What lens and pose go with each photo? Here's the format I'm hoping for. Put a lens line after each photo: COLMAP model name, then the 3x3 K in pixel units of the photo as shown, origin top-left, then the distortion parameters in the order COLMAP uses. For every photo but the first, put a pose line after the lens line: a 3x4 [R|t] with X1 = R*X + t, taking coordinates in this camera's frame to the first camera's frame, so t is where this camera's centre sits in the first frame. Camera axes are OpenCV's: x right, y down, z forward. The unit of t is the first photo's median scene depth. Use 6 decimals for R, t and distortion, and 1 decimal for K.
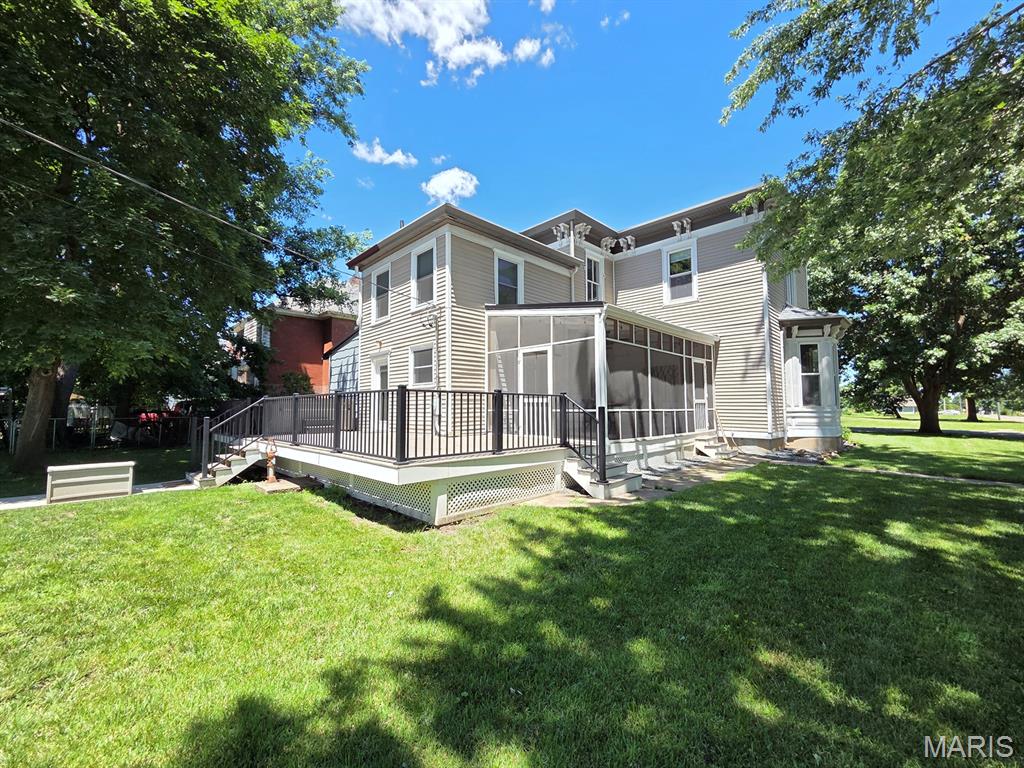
lens RADIAL K [[417.4, 0, 505.3], [0, 417.4, 384.7], [0, 0, 1]] dist [0.004765, -0.000414]
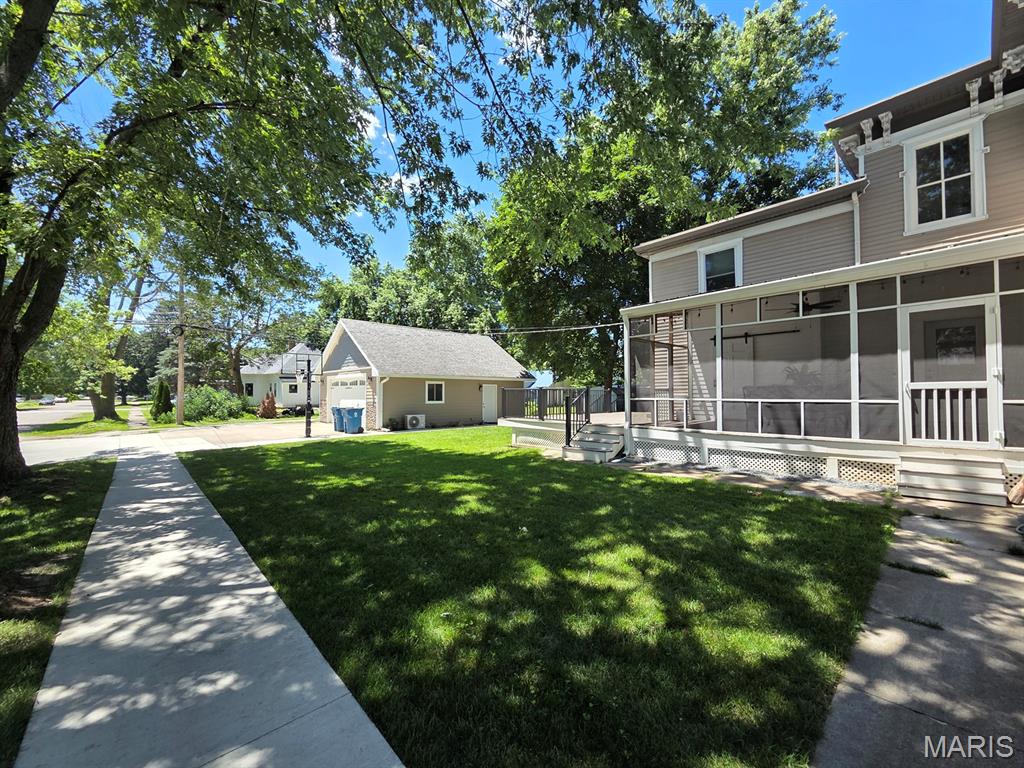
lens RADIAL K [[417.4, 0, 508.7], [0, 417.4, 386.2], [0, 0, 1]] dist [0.004765, -0.000414]
pose [[-0.047576, -0.017548, -0.998713, 1.116735], [0.059692, 0.998009, -0.020379, 0.022044], [0.997082, -0.060584, -0.046434, 0.559906]]
